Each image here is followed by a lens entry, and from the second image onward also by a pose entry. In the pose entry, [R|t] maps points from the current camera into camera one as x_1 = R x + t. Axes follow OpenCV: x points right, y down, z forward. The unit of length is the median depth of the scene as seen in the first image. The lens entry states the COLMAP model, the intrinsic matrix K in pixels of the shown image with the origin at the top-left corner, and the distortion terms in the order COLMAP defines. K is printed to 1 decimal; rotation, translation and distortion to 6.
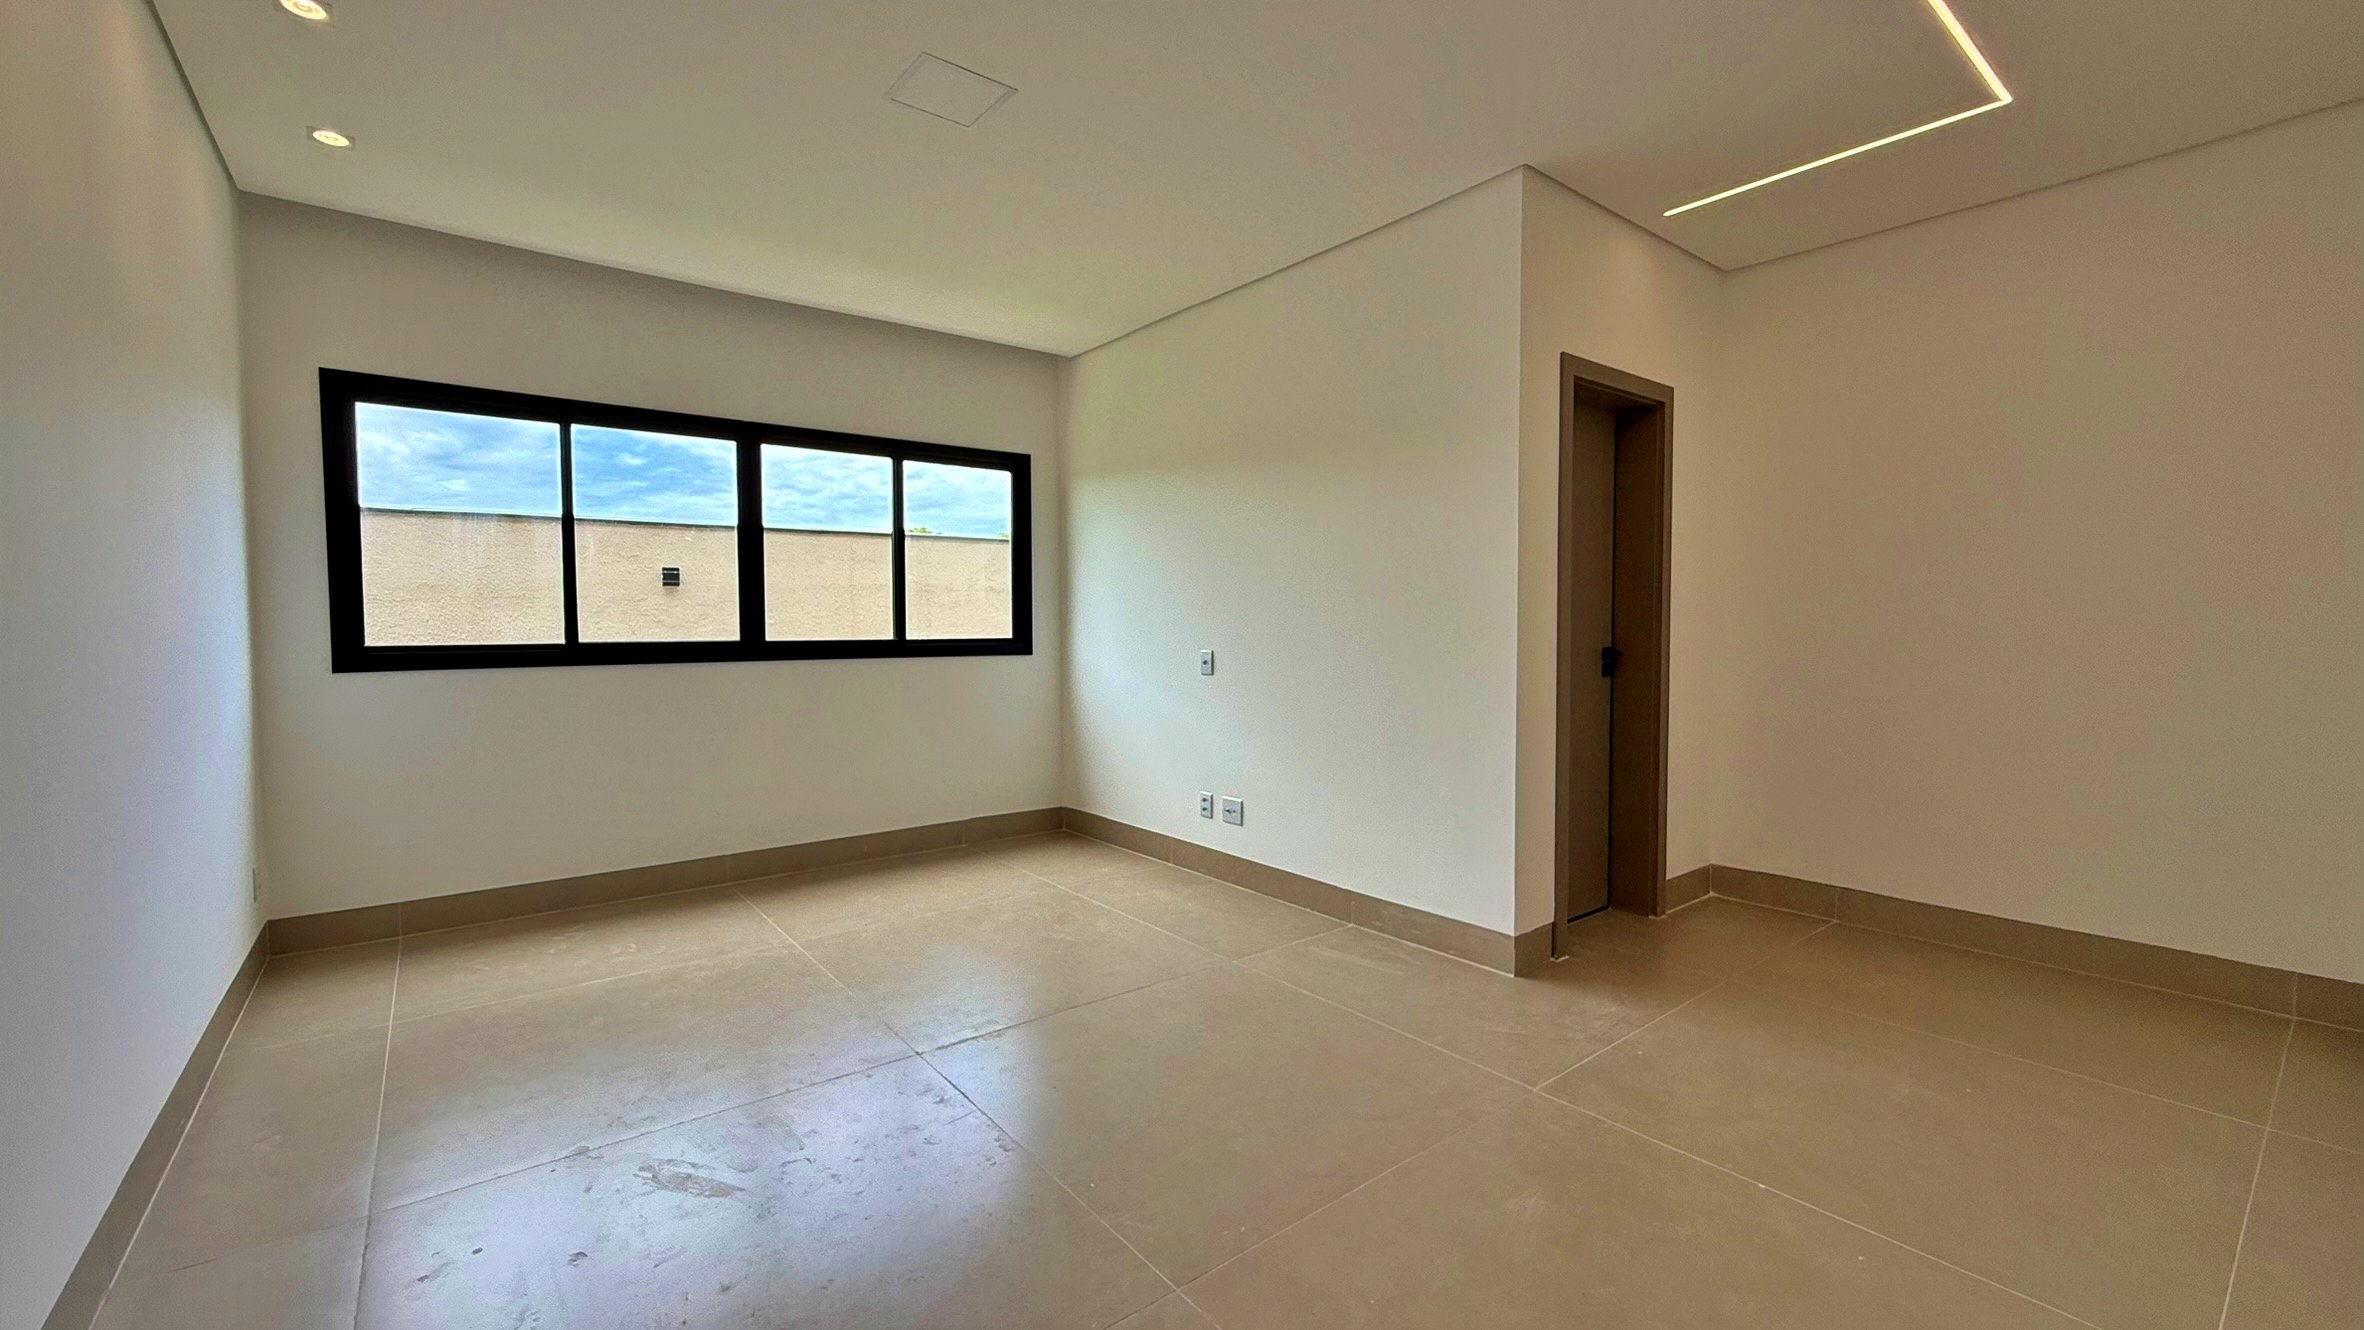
lens RADIAL K [[946.6, 0, 1182.0], [0, 946.6, 665.0], [0, 0, 1]] dist [-0.000587, -0.000073]
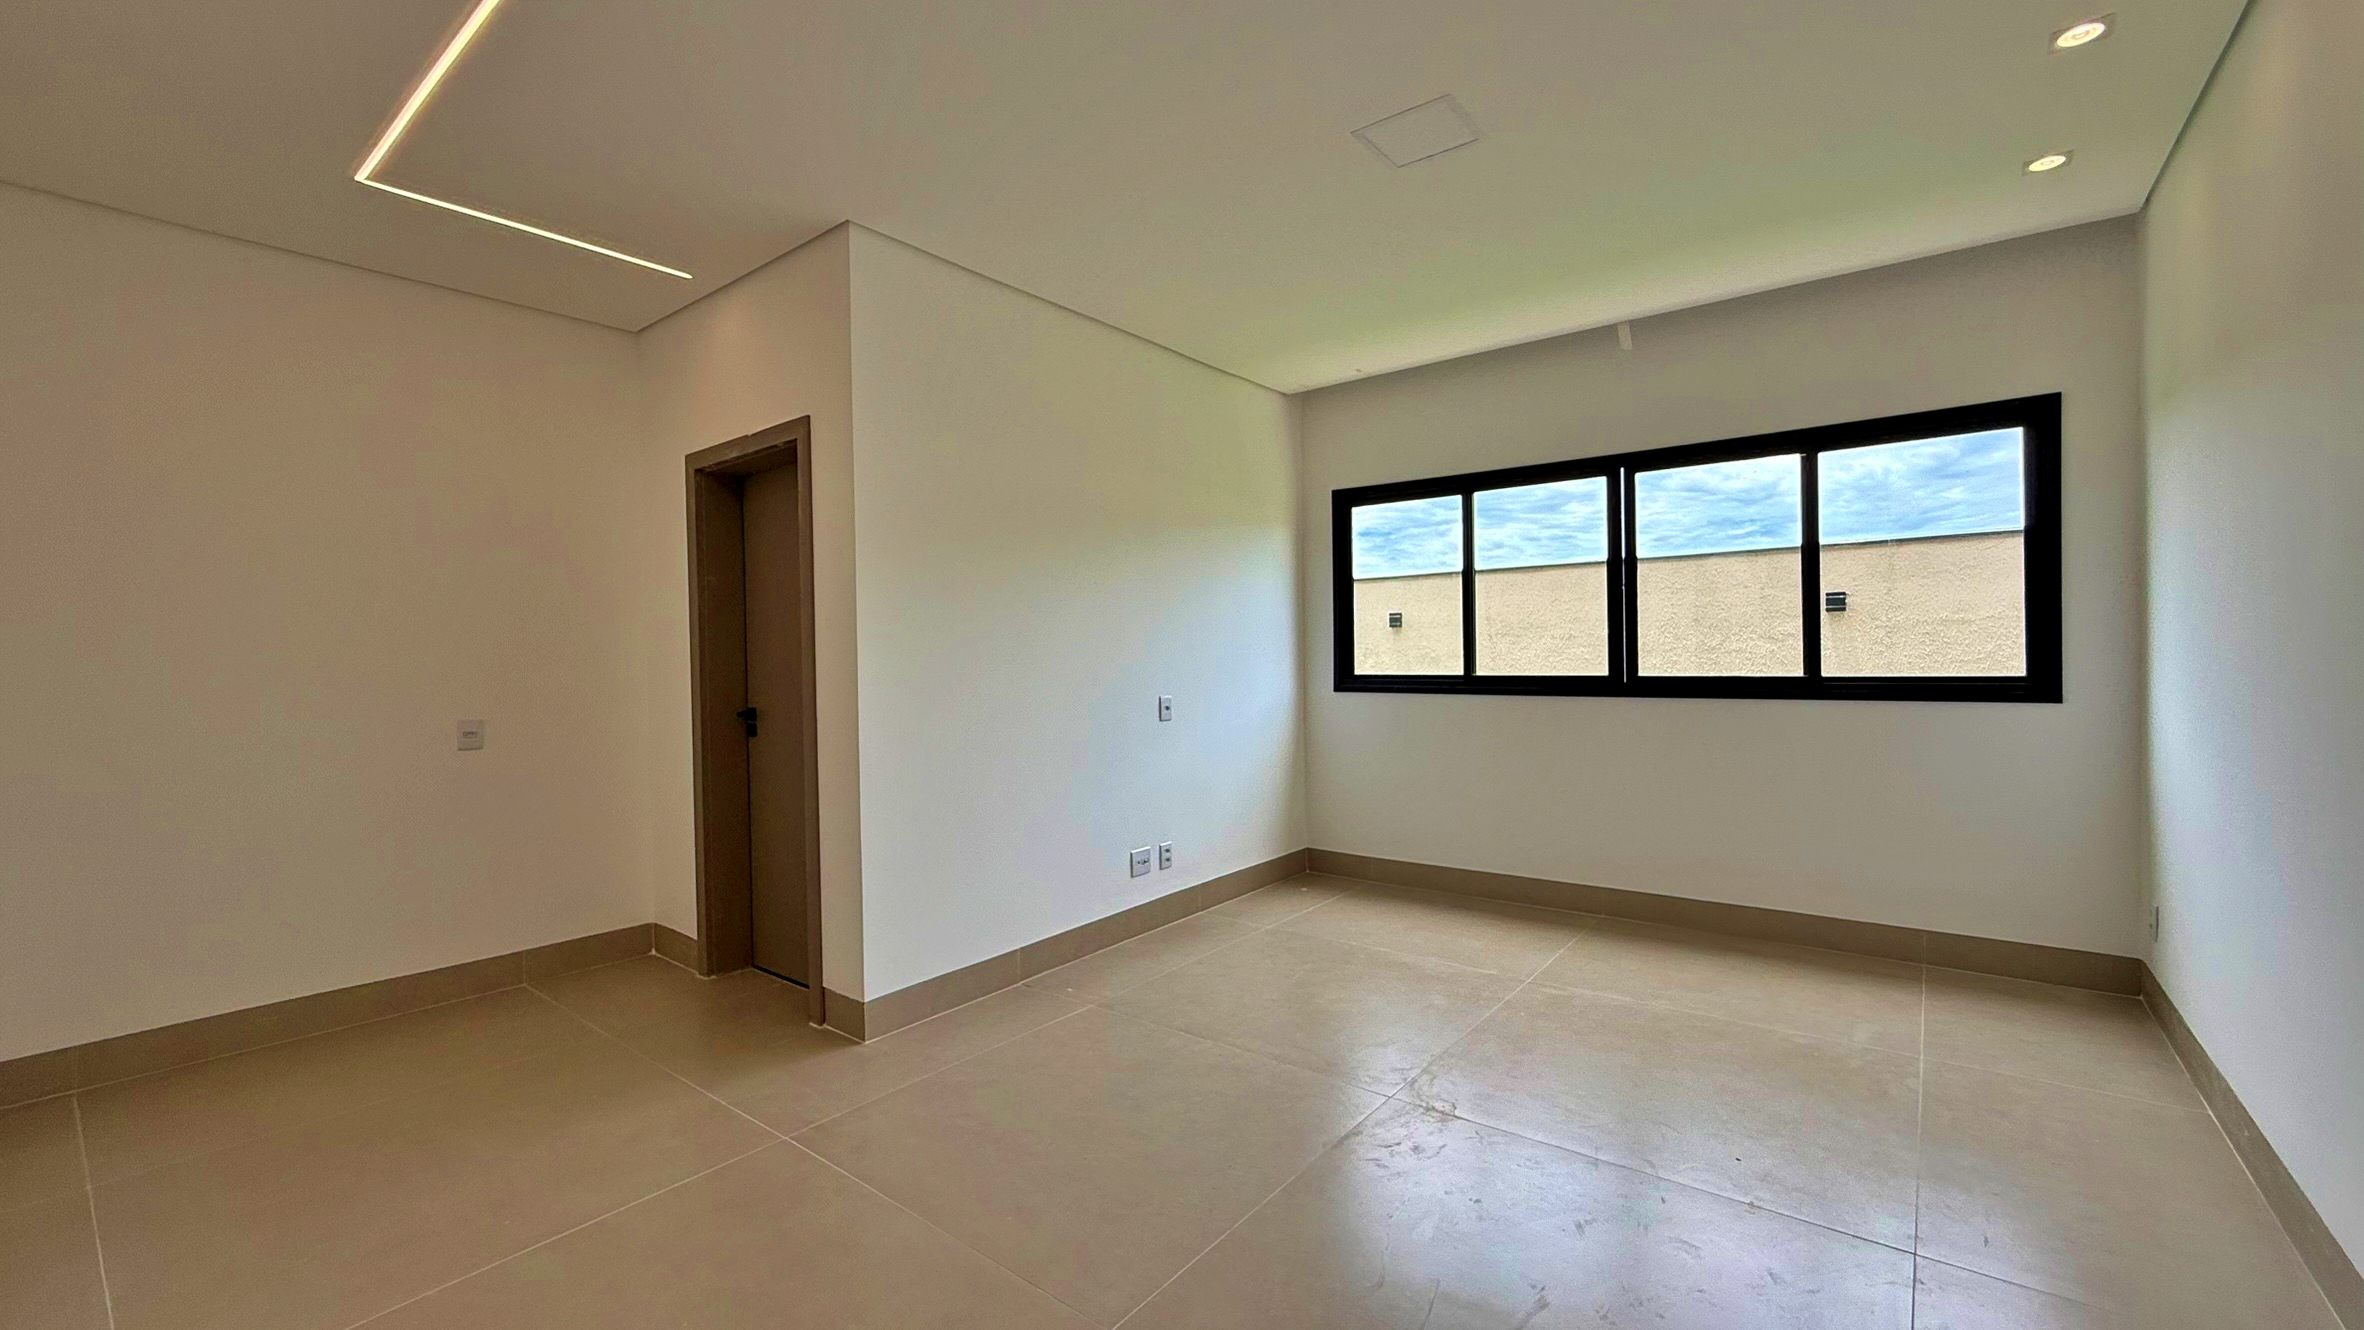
lens RADIAL K [[972.5, 0, 1182.0], [0, 972.5, 665.0], [0, 0, 1]] dist [0.033714, 0.000026]
pose [[0.246733, 0.005549, -0.969068, 0.441392], [-0.036012, 0.999345, -0.003446, -0.017079], [0.968414, 0.035749, 0.246771, 0.324126]]
